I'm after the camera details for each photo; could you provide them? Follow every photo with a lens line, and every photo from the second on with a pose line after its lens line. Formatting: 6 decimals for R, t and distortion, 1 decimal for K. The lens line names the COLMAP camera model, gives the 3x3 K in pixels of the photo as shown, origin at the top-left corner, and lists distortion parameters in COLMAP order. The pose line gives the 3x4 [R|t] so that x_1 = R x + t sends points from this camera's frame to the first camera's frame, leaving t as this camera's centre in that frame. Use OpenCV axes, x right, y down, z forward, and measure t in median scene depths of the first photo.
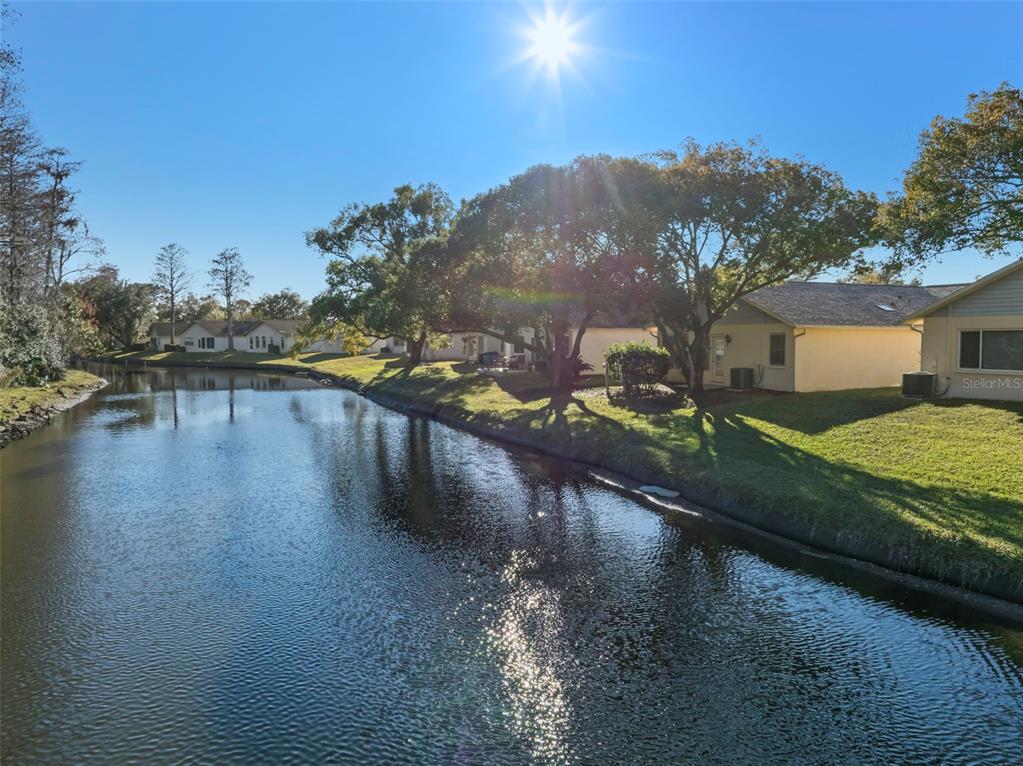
lens RADIAL K [[776.8, 0, 511.5], [0, 776.8, 383.0], [0, 0, 1]] dist [-0.000057, -0.000039]
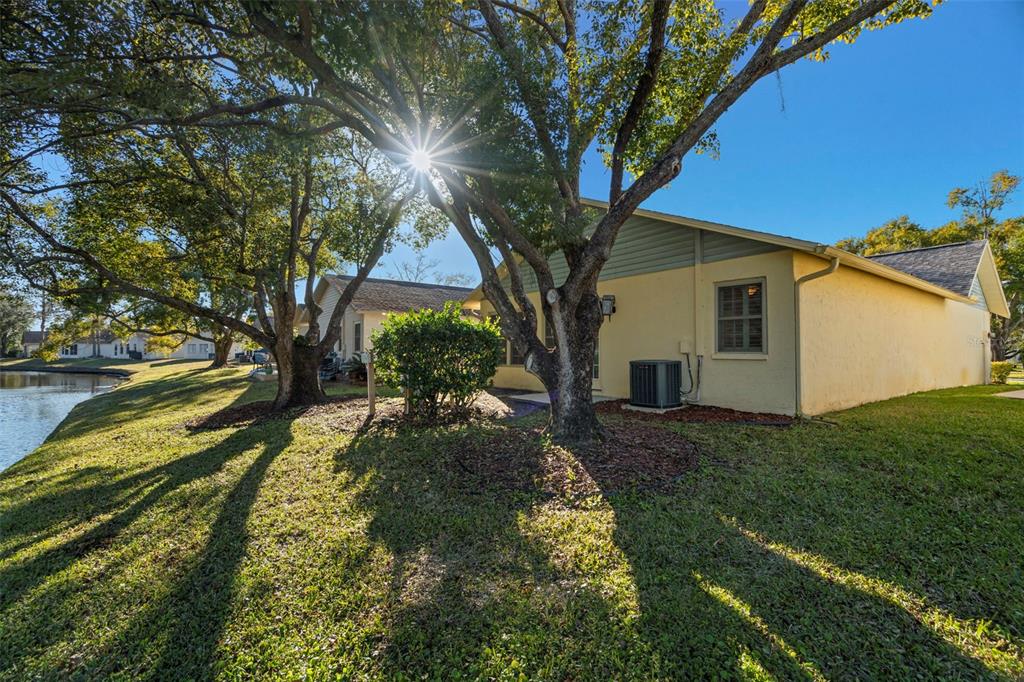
lens RADIAL K [[479.4, 0, 512.0], [0, 479.4, 341.0], [0, 0, 1]] dist [0.035743, 0.000079]
pose [[0.973021, 0.019835, 0.229864, 0.143190], [0.001093, 0.995890, -0.090562, -0.004640], [-0.230716, 0.088370, 0.969000, 0.713136]]
